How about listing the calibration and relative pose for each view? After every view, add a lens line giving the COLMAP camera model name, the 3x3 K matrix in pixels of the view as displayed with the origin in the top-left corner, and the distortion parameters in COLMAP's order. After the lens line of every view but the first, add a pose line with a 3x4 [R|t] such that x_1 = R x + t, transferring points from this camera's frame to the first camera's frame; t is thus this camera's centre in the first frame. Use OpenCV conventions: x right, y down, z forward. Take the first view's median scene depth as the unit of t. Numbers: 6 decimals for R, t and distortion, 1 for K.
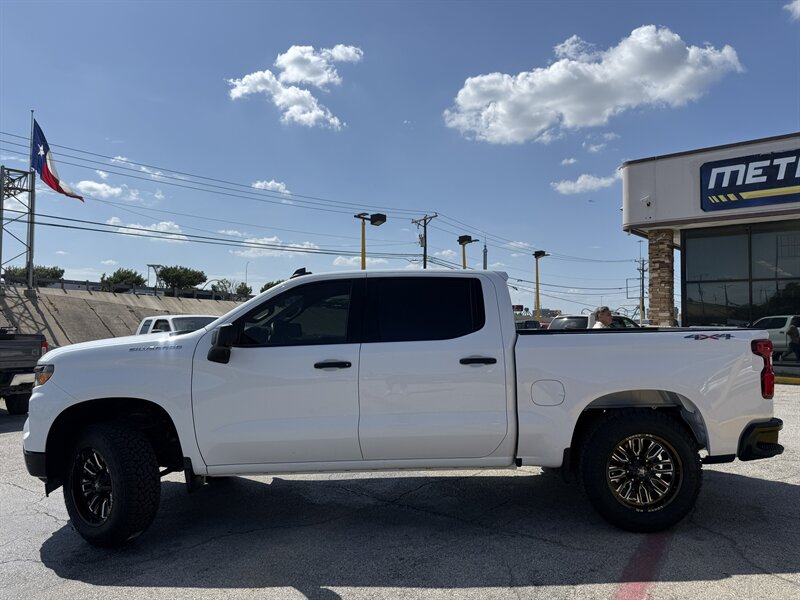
lens RADIAL K [[590.7, 0, 400.0], [0, 590.7, 300.0], [0, 0, 1]] dist [0.000632, -0.008247]
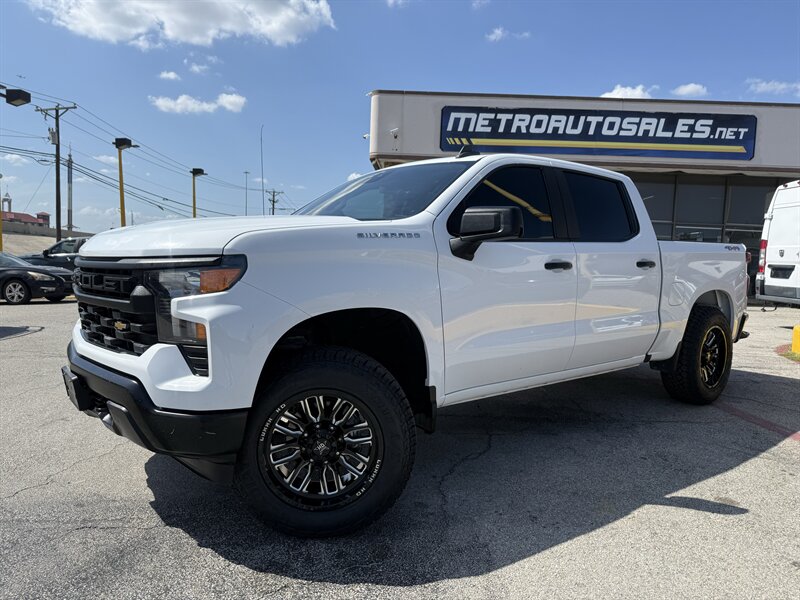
lens RADIAL K [[590.7, 0, 400.0], [0, 590.7, 300.0], [0, 0, 1]] dist [0.000632, -0.008247]
pose [[0.765970, -0.013077, 0.642744, -0.117095], [-0.062280, 0.993581, 0.094436, 0.014153], [-0.639853, -0.112366, 0.760238, 0.068862]]
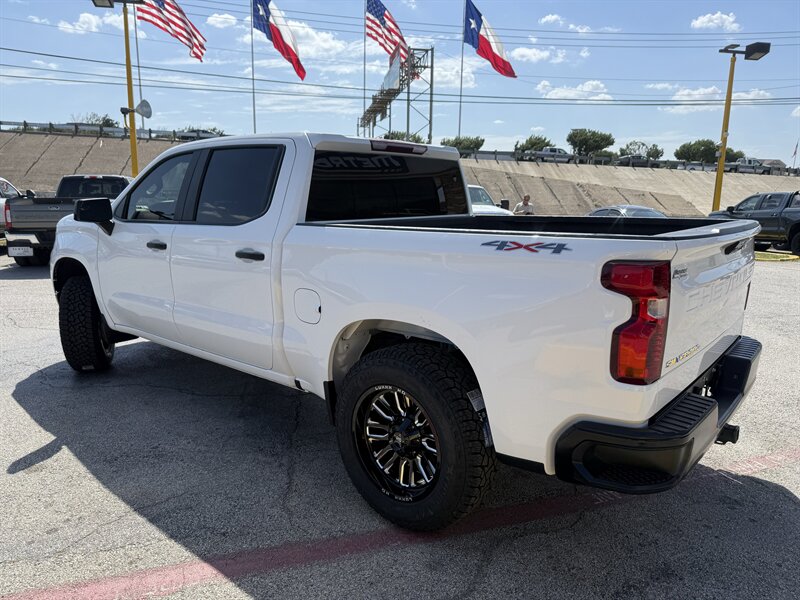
lens RADIAL K [[570.4, 0, 399.8], [0, 570.4, 330.8], [0, 0, 1]] dist [-0.000757, -0.006719]
pose [[0.741420, 0.170371, -0.649054, 0.120869], [0.018465, 0.961687, 0.273526, -0.000803], [0.670787, -0.214782, 0.709868, 0.086192]]
